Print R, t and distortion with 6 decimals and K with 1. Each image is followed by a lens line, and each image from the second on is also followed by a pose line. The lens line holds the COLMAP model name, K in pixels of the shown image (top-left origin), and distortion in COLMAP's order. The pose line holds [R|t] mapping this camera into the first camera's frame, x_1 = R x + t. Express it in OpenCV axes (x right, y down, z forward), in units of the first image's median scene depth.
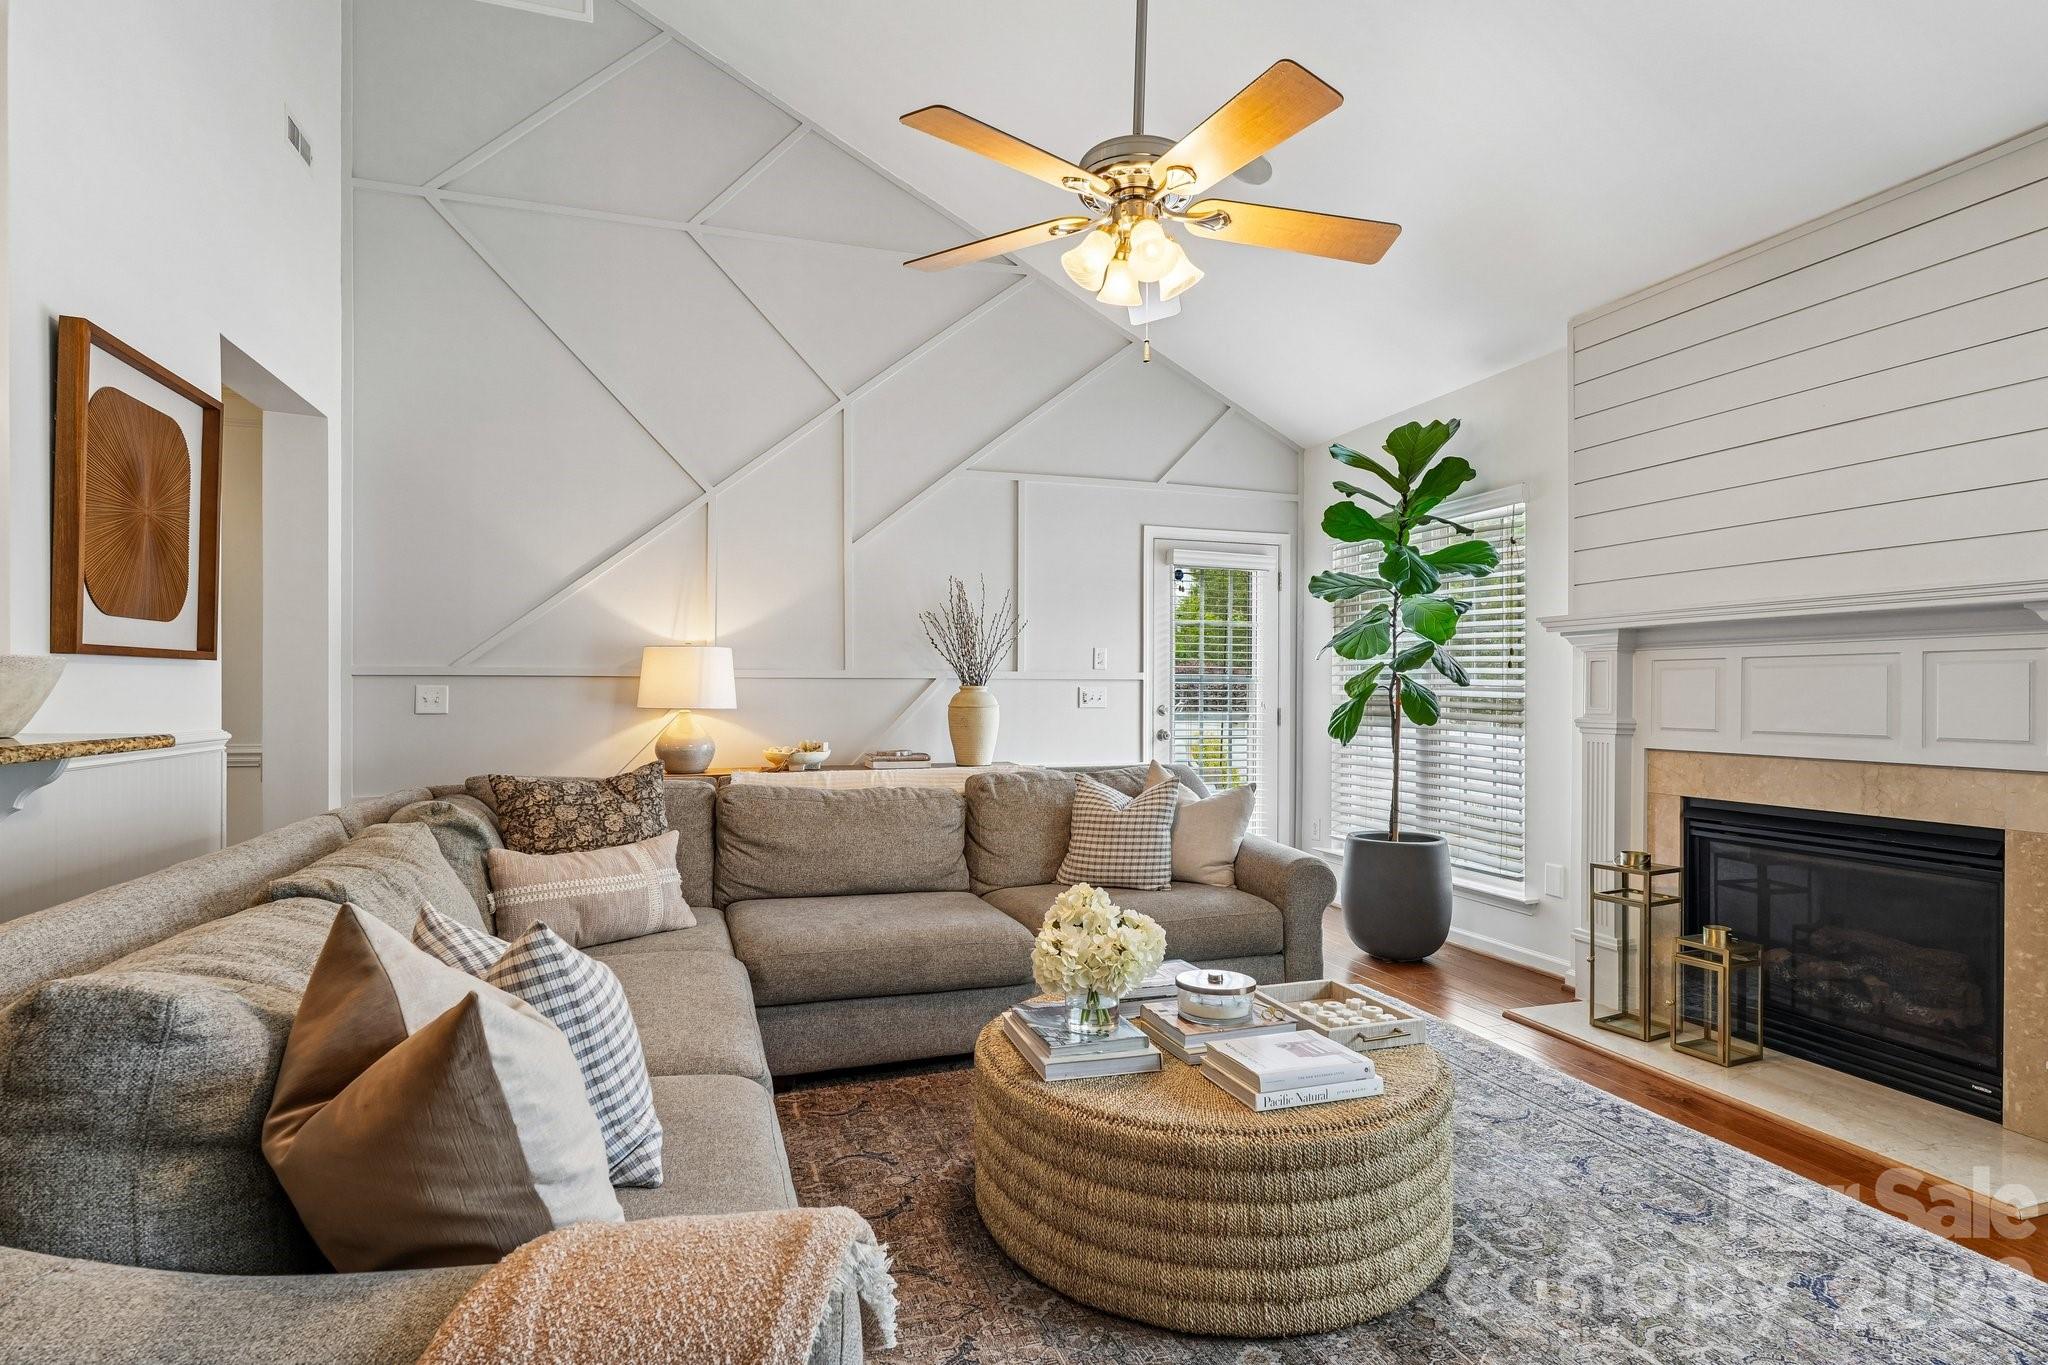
lens RADIAL K [[1038.4, 0, 1016.7], [0, 1038.4, 693.0], [0, 0, 1]] dist [0.005788, -0.002332]
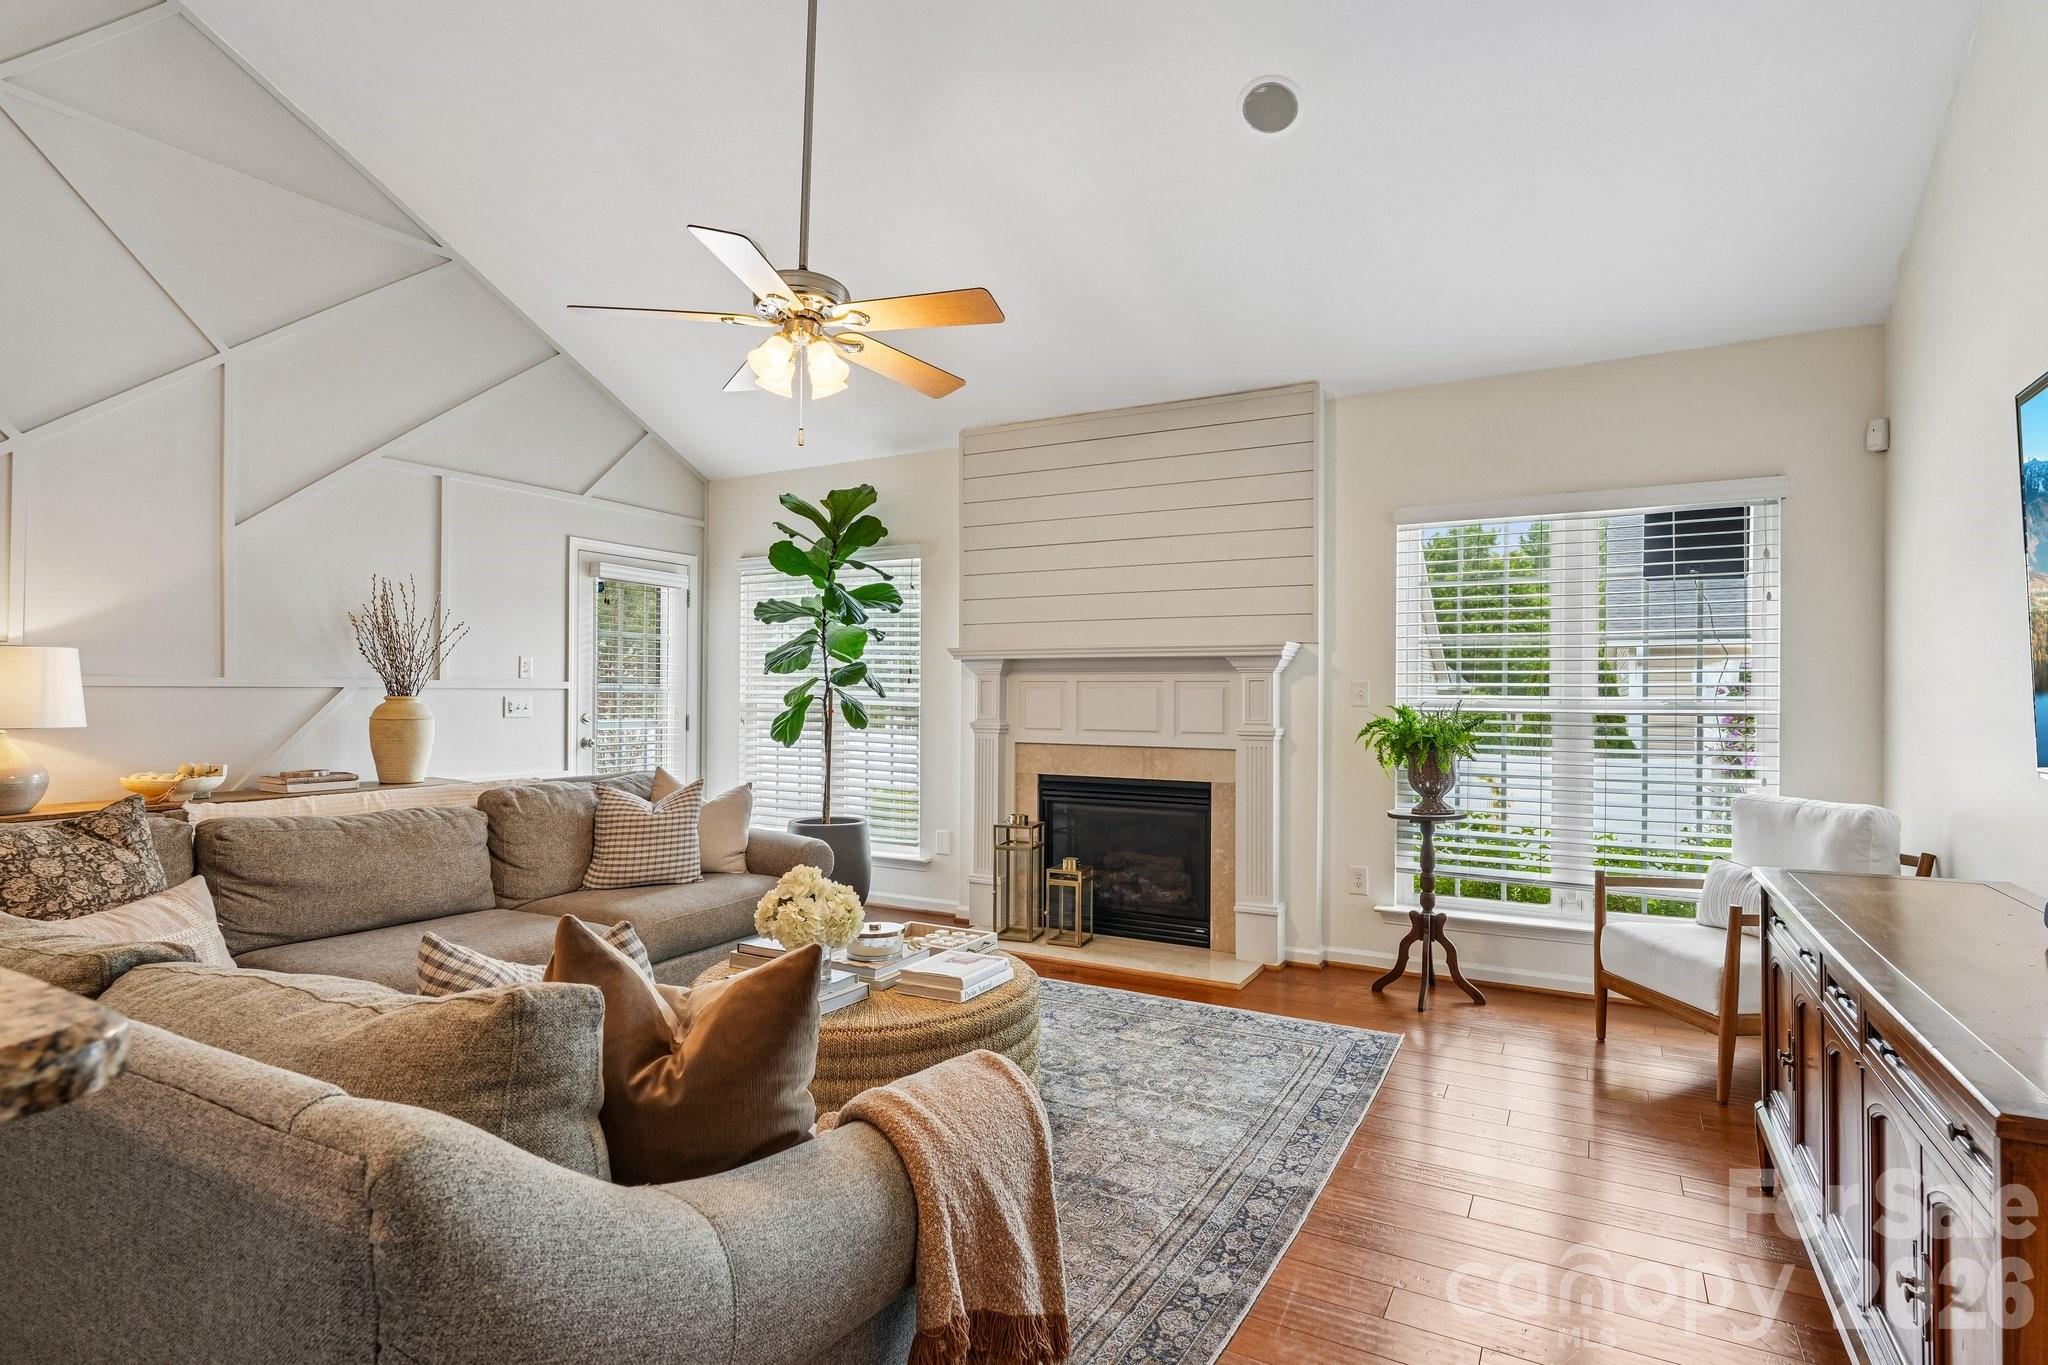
lens RADIAL K [[1038.4, 0, 1020.9], [0, 1038.4, 684.2], [0, 0, 1]] dist [0.005788, -0.002332]
pose [[0.738272, 0.006937, 0.674467, -0.360288], [-0.002529, 0.999969, -0.007517, -0.016355], [-0.674498, 0.003844, 0.738266, -0.066999]]
